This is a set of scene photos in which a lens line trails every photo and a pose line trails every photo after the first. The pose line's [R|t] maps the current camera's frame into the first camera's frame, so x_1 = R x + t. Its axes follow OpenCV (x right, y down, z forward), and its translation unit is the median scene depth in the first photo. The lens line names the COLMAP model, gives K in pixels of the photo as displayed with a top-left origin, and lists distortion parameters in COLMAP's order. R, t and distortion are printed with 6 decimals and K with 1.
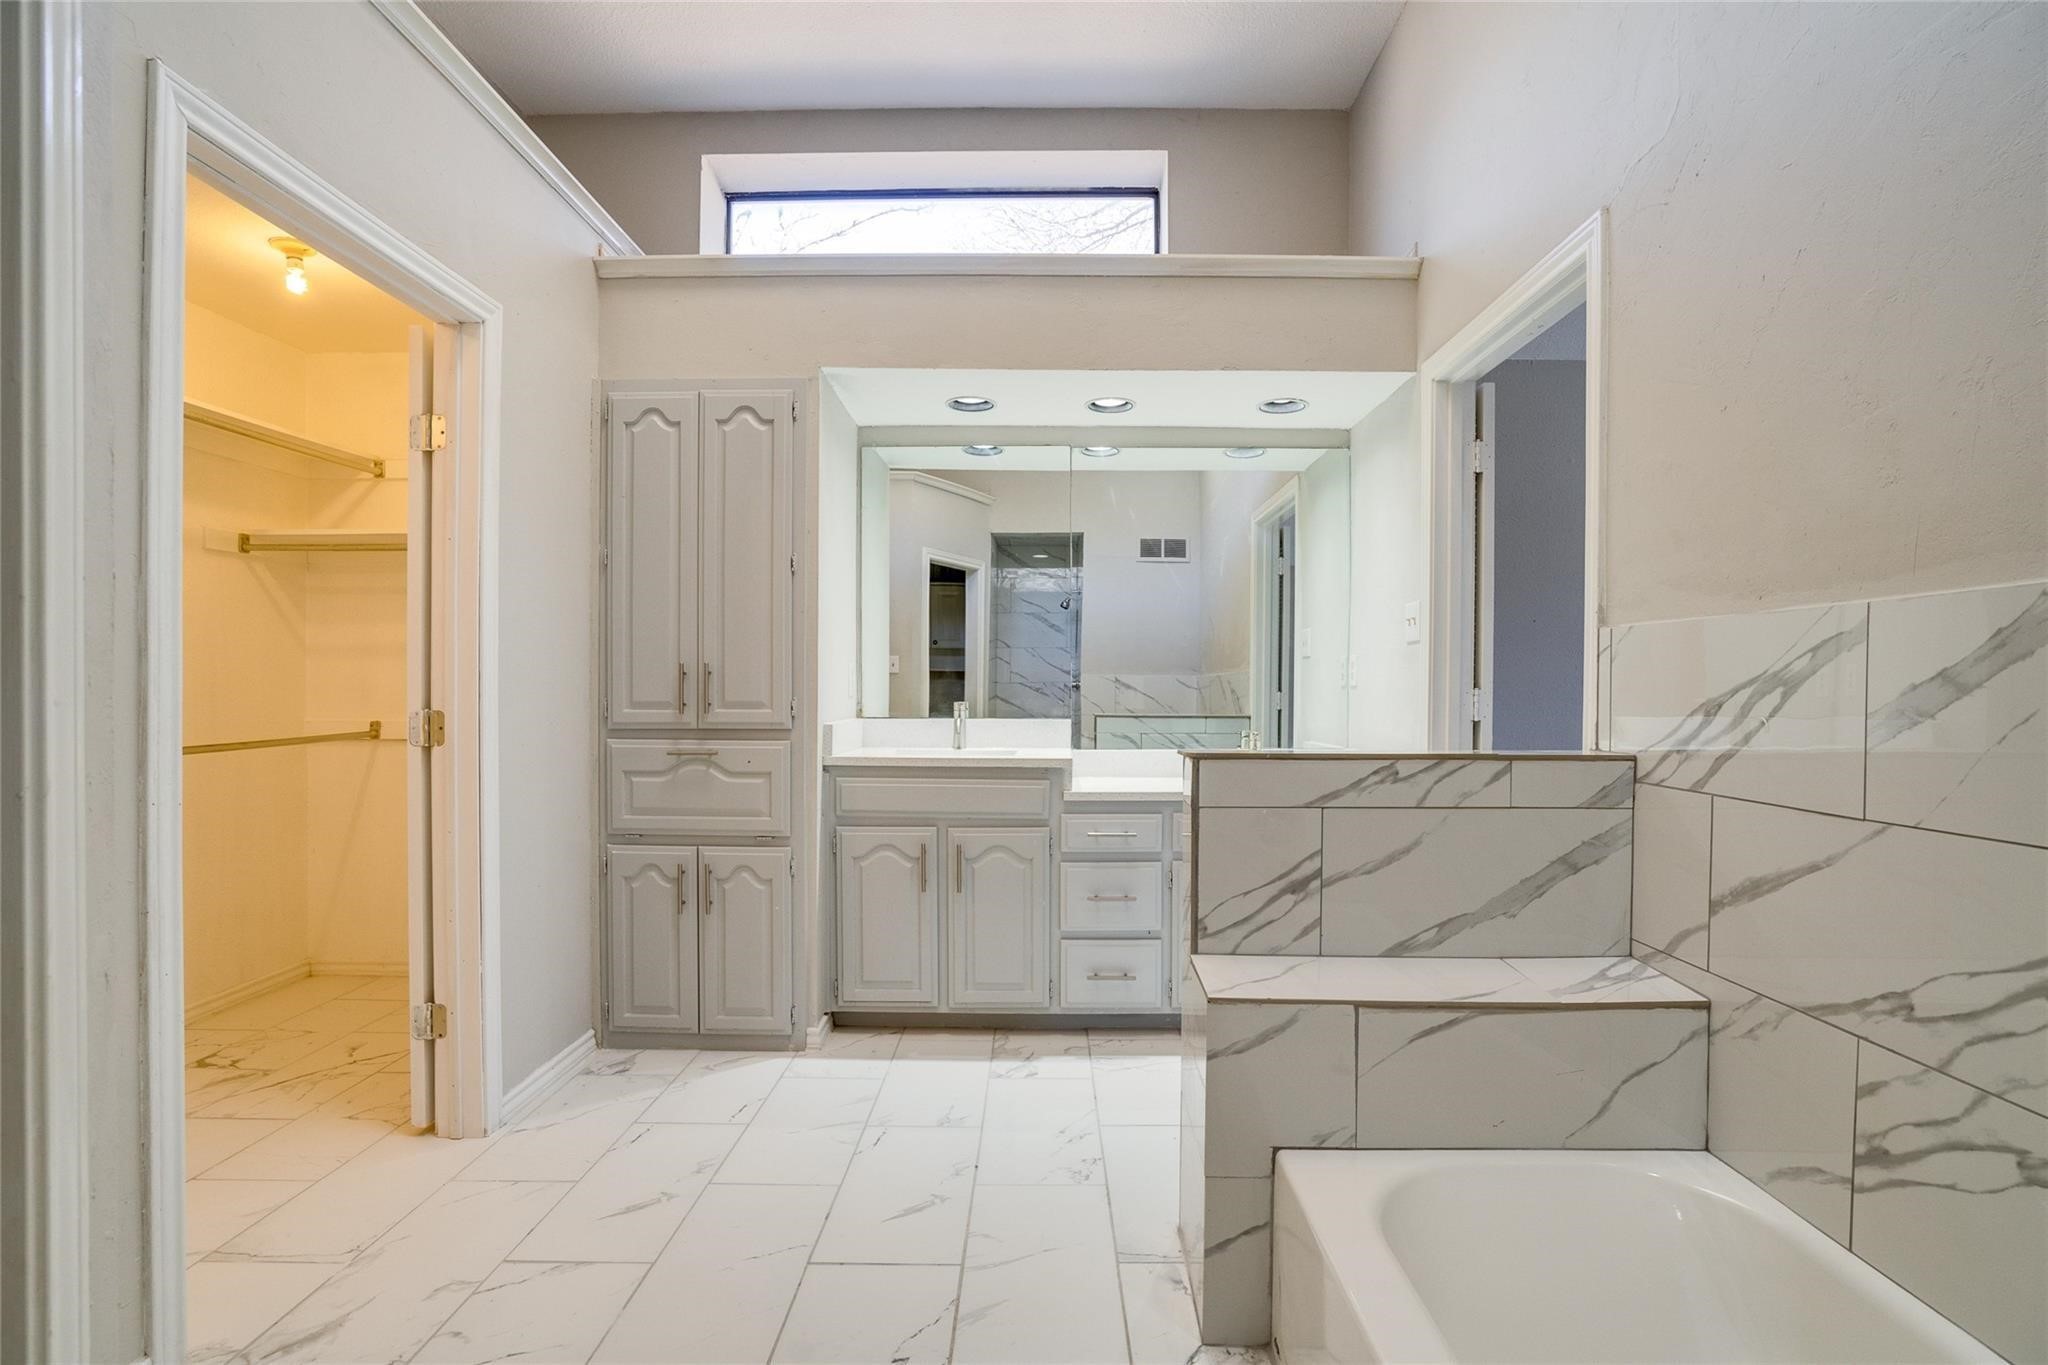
lens RADIAL K [[958.9, 0, 1039.0], [0, 958.9, 698.2], [0, 0, 1]] dist [-0.042523, 0.016050]
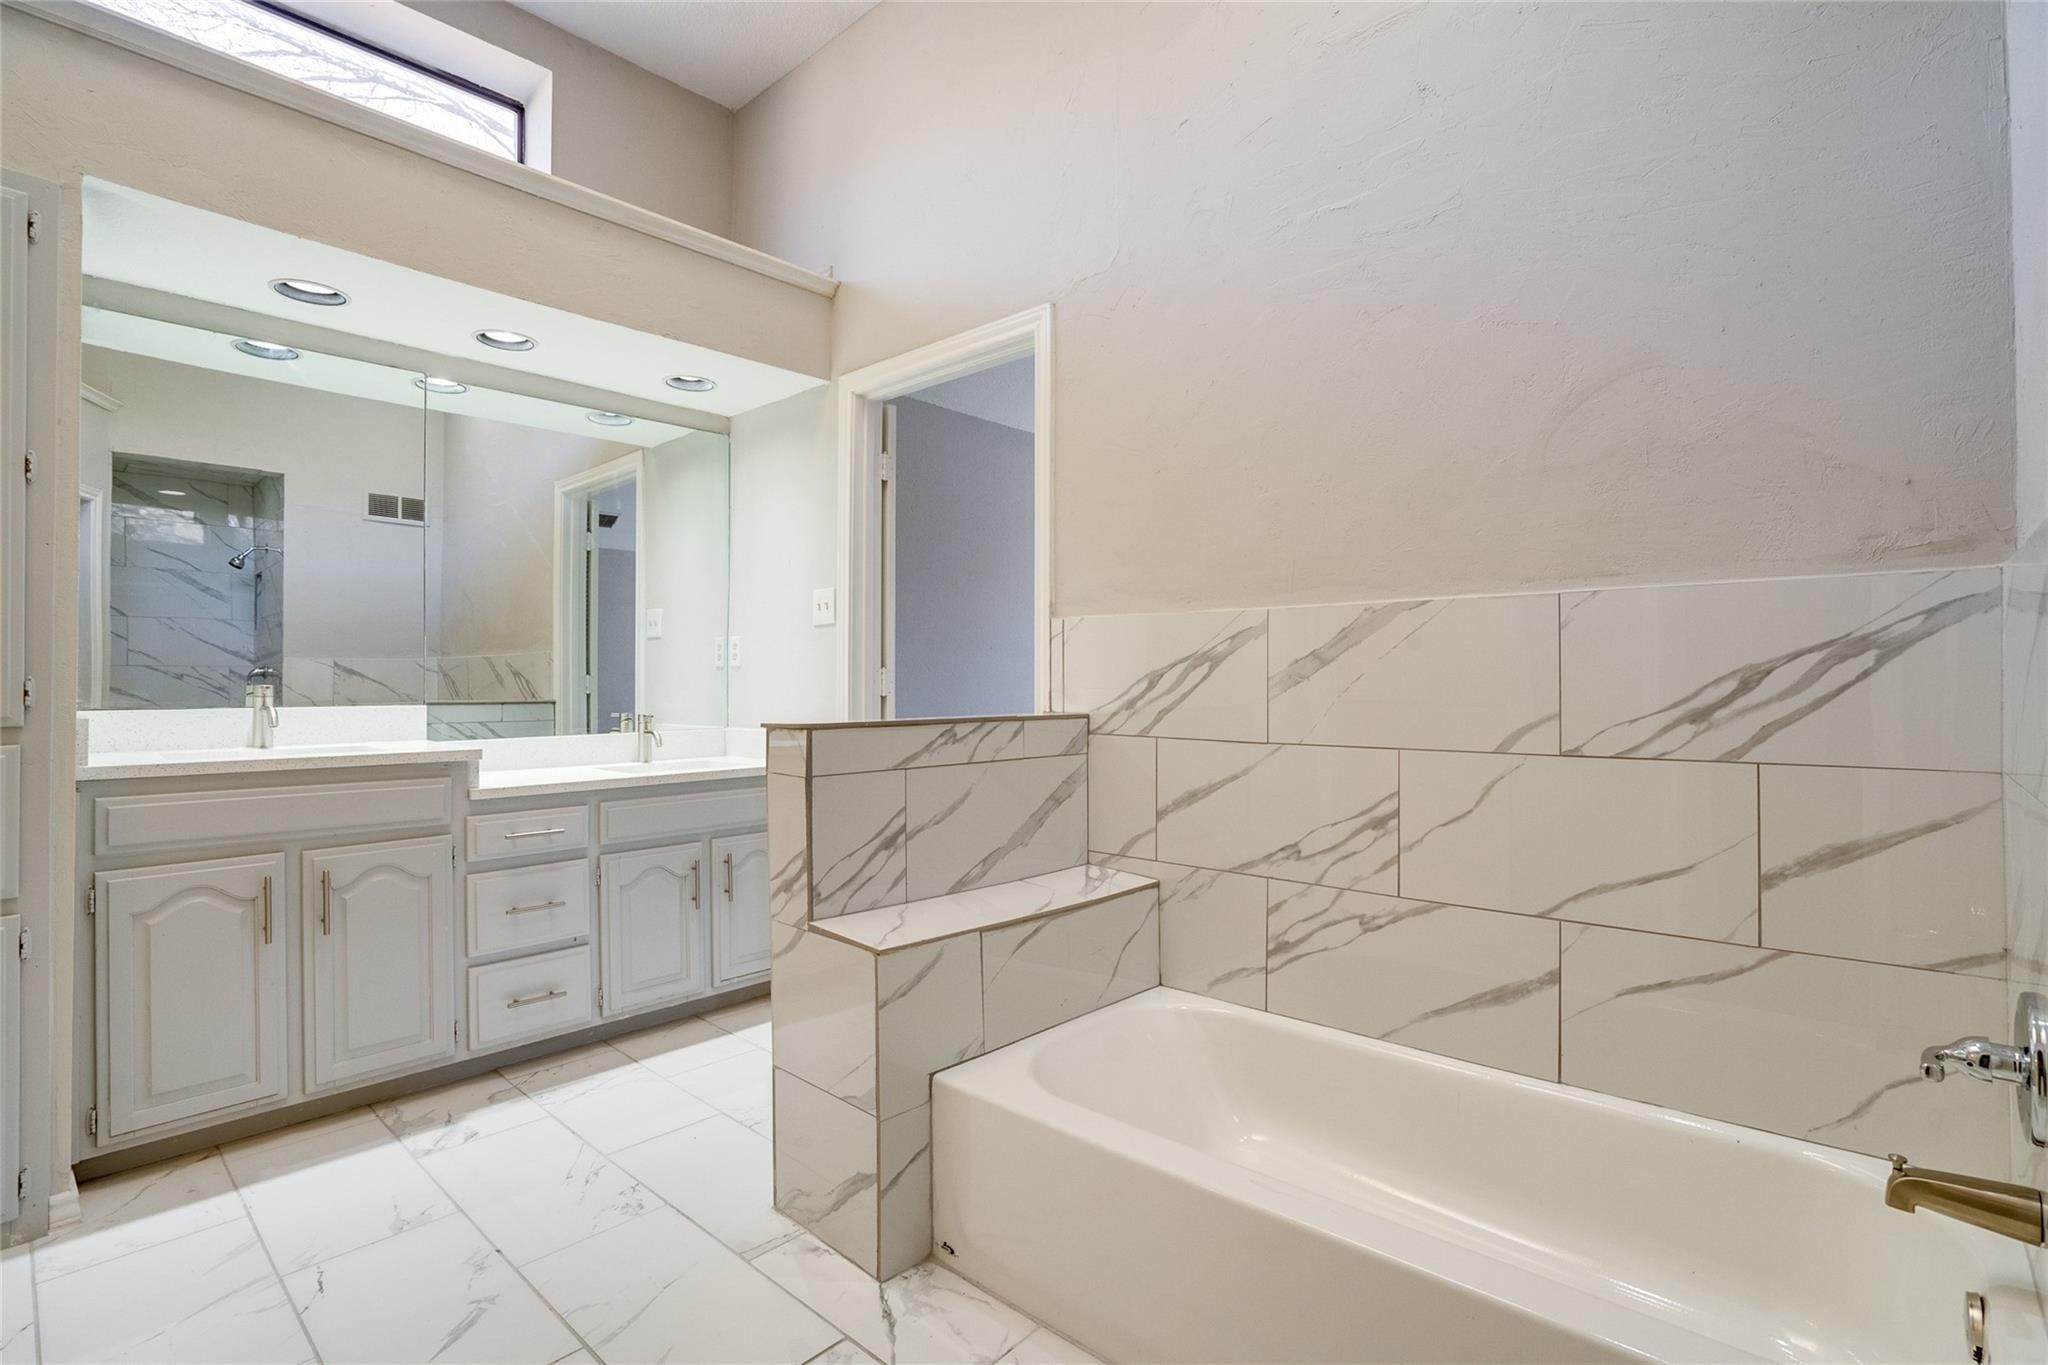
lens RADIAL K [[958.9, 0, 1043.5], [0, 958.9, 668.8], [0, 0, 1]] dist [-0.042523, 0.016050]
pose [[0.660757, 0.005016, 0.750583, -0.281822], [0.009685, 0.999837, -0.015207, 0.010424], [-0.750538, 0.017317, 0.660601, 0.088708]]
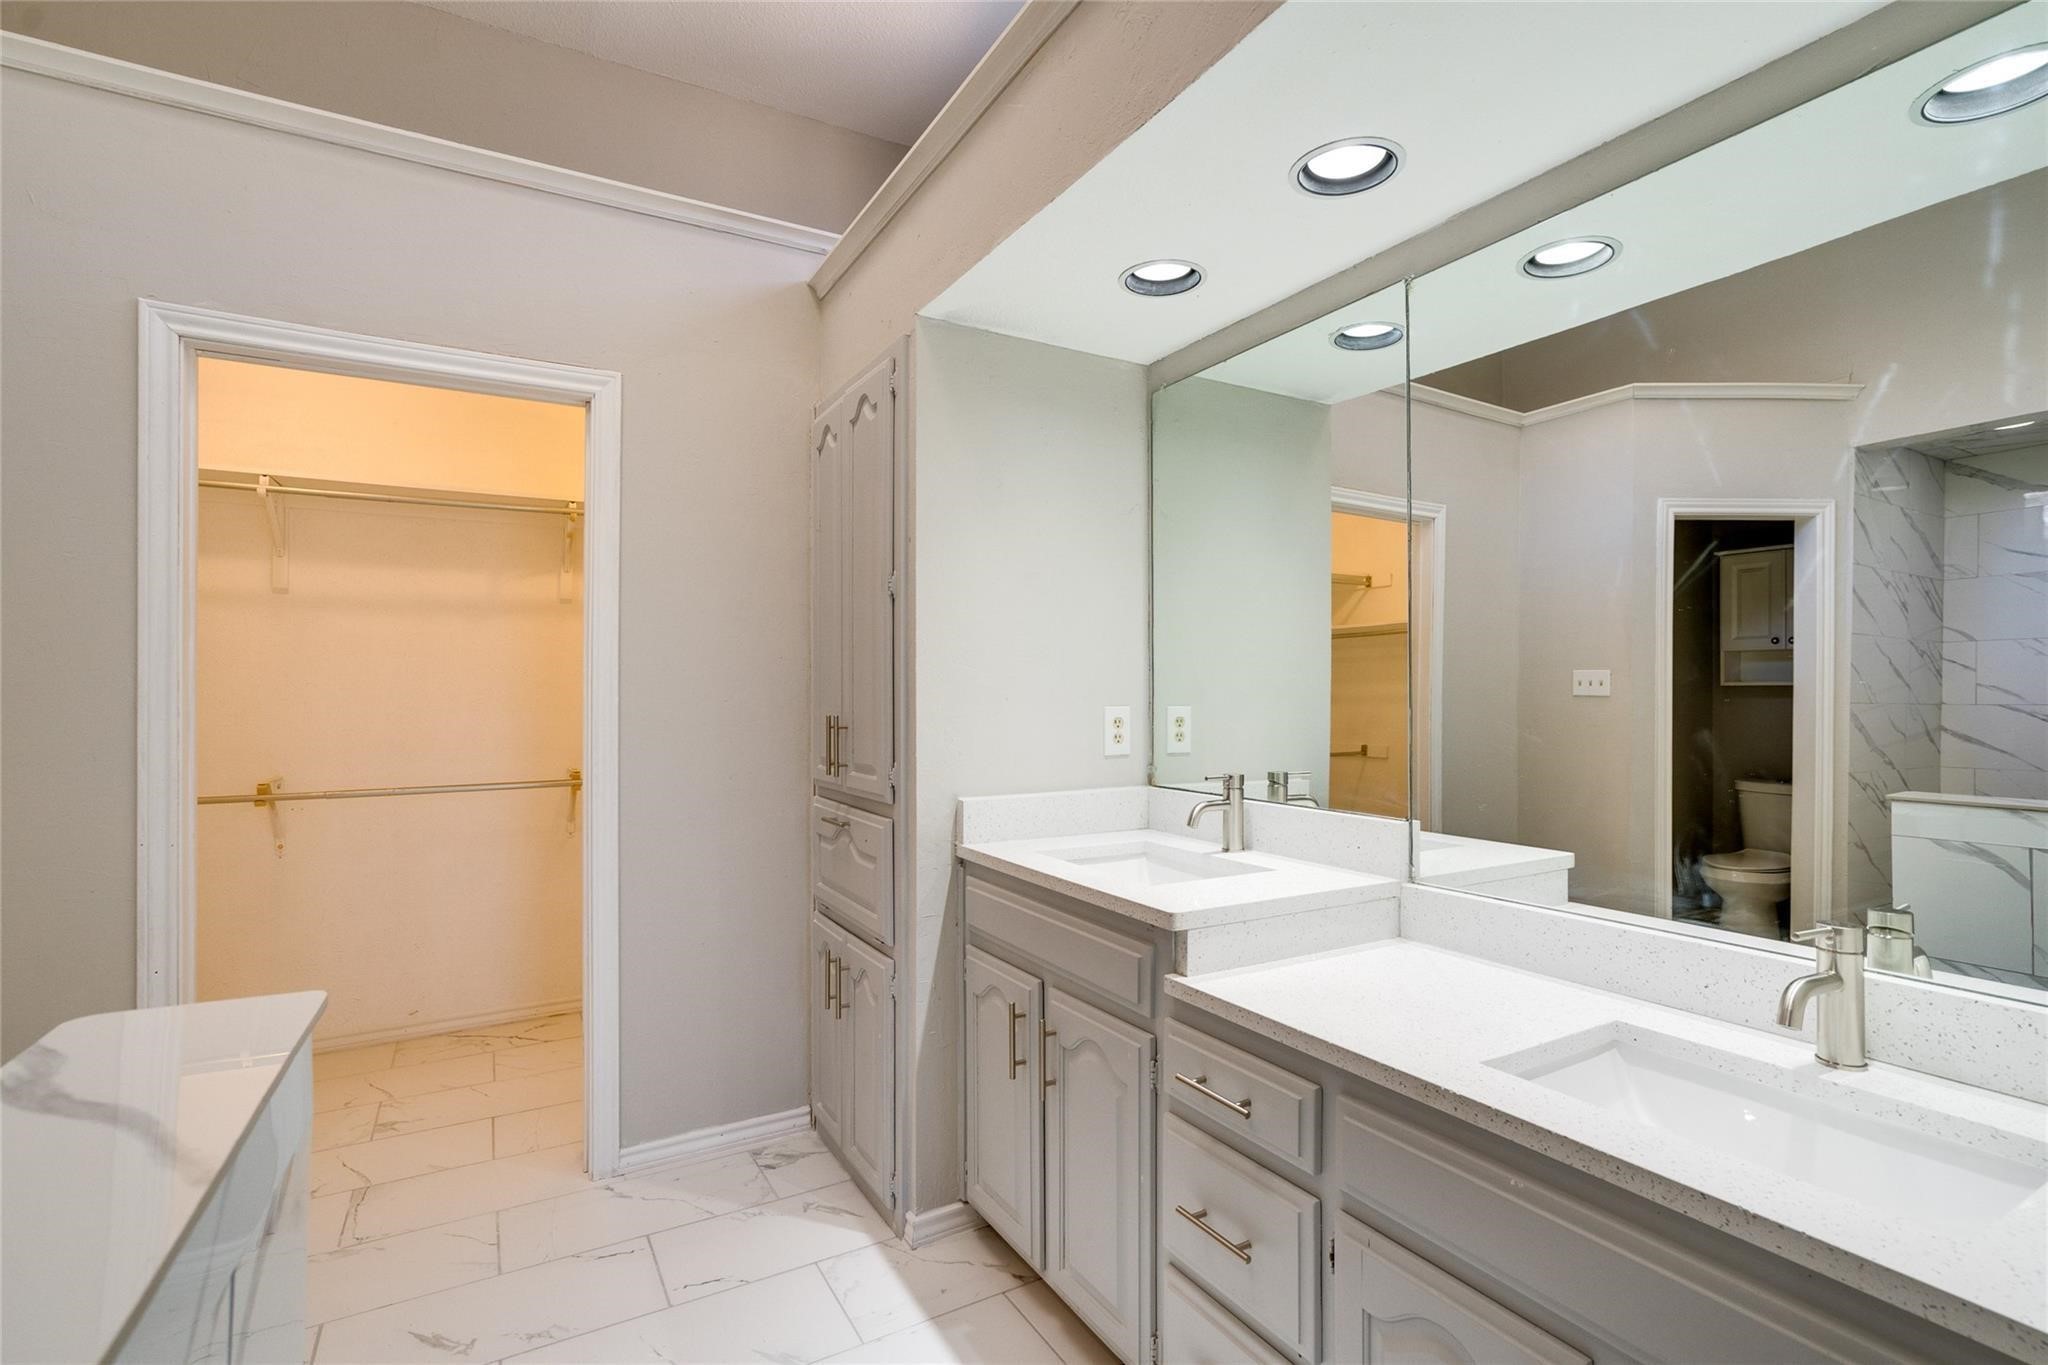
lens RADIAL K [[958.9, 0, 1076.0], [0, 958.9, 671.0], [0, 0, 1]] dist [-0.042523, 0.016050]
pose [[0.518624, -0.015366, -0.854864, 0.469755], [-0.006409, 0.999741, -0.021858, -0.058516], [0.854979, 0.016815, 0.518391, 0.743282]]
